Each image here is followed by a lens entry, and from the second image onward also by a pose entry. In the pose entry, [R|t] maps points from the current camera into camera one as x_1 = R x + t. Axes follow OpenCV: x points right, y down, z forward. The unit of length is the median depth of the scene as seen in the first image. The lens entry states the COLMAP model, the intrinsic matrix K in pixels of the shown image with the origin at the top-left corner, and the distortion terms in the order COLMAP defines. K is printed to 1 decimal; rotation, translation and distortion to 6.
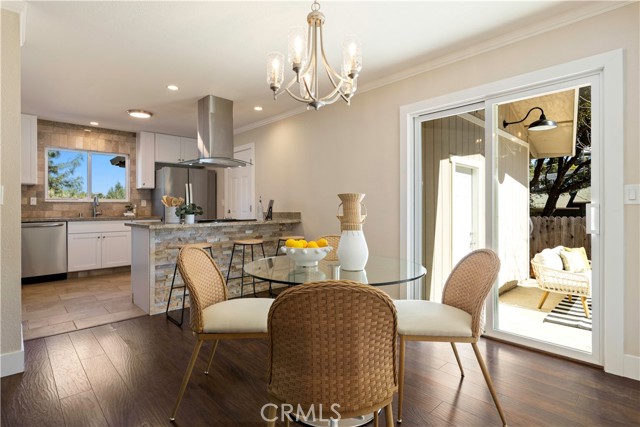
lens RADIAL K [[323.0, 0, 323.9], [0, 323.0, 208.3], [0, 0, 1]] dist [0.001340, -0.003239]
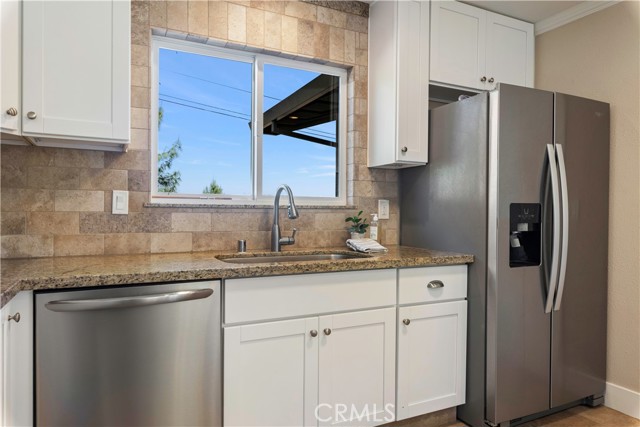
lens RADIAL K [[406.8, 0, 315.7], [0, 406.8, 216.6], [0, 0, 1]] dist [0.009228, 0.000806]
pose [[0.954964, 0.012366, -0.296465, -0.591836], [-0.009687, 0.999898, 0.010506, -0.014482], [0.296565, -0.007161, 0.954986, 0.667013]]
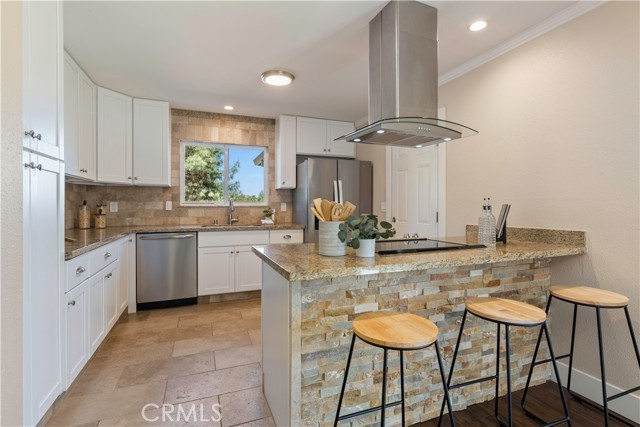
lens RADIAL K [[299.3, 0, 322.1], [0, 299.3, 208.7], [0, 0, 1]] dist [0.001396, 0.000049]
pose [[0.925649, 0.003432, -0.378368, -0.226307], [-0.001267, 0.999981, 0.005971, -0.019527], [0.378381, -0.005047, 0.925636, 0.418515]]
